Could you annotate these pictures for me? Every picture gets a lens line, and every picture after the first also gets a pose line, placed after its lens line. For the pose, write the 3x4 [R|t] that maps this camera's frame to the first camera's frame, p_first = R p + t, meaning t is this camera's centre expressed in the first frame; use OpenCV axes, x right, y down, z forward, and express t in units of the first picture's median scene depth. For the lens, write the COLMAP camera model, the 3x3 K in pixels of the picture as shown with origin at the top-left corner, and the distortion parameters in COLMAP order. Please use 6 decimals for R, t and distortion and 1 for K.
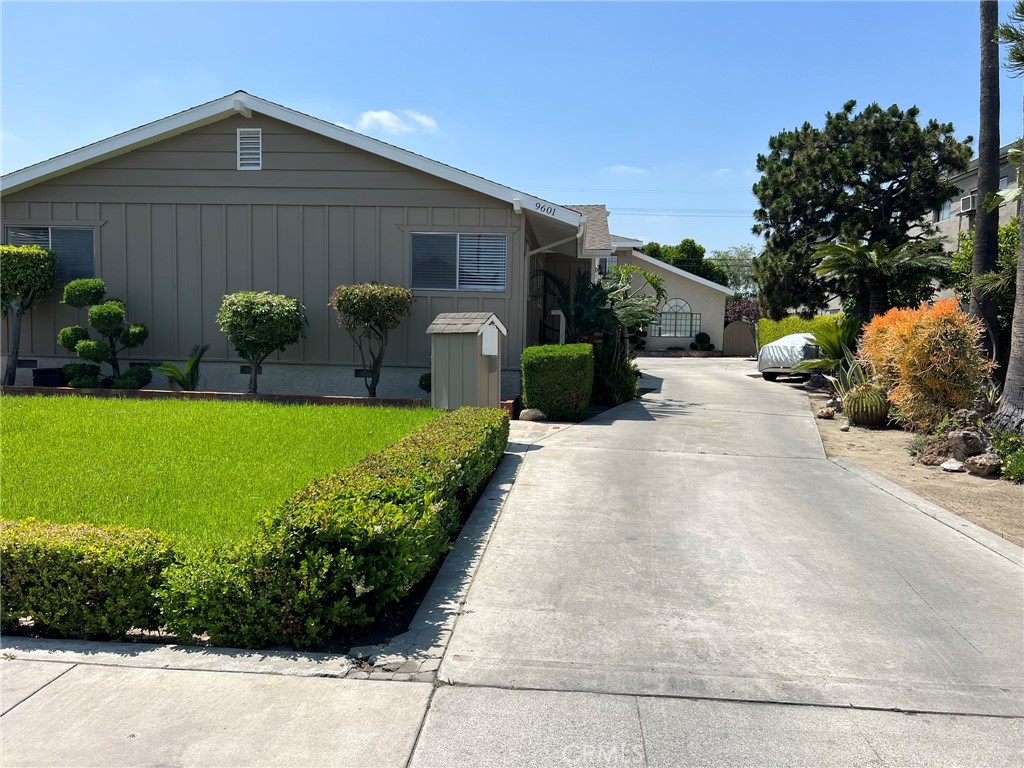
lens RADIAL K [[774.0, 0, 505.7], [0, 774.0, 387.6], [0, 0, 1]] dist [0.055388, -0.060762]
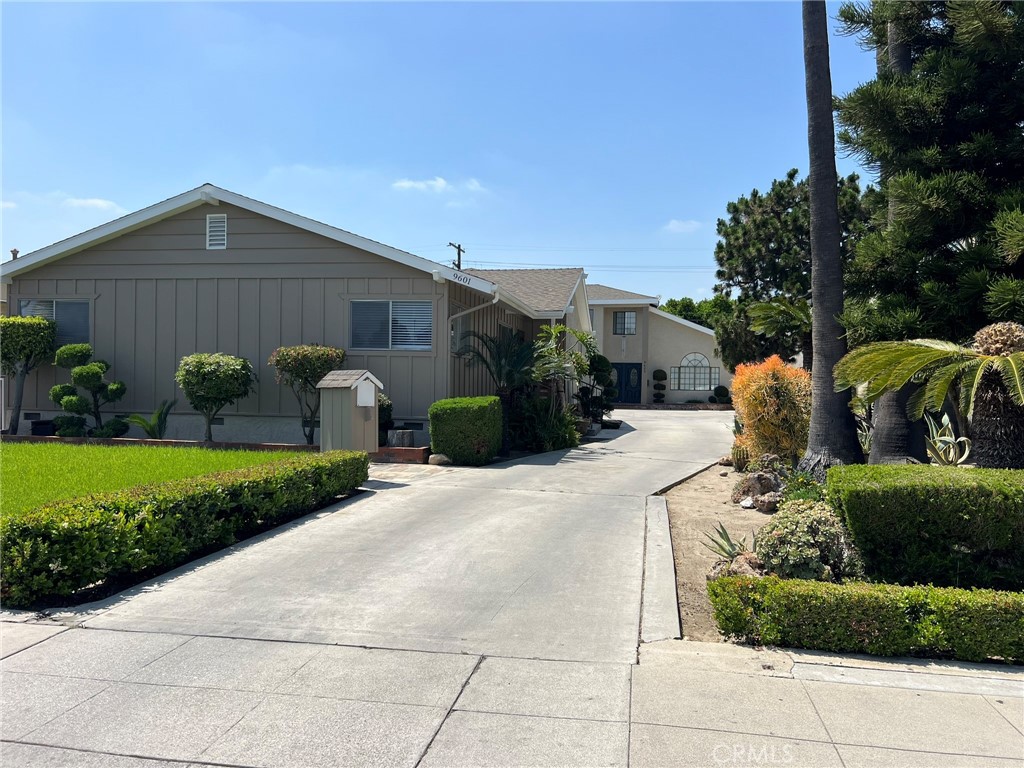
lens RADIAL K [[774.0, 0, 508.2], [0, 774.0, 386.4], [0, 0, 1]] dist [0.055388, -0.060762]
pose [[0.995869, -0.005357, -0.090640, 0.220824], [-0.001132, 0.997447, -0.071395, 0.008447], [0.090791, 0.071202, 0.993321, -0.108071]]
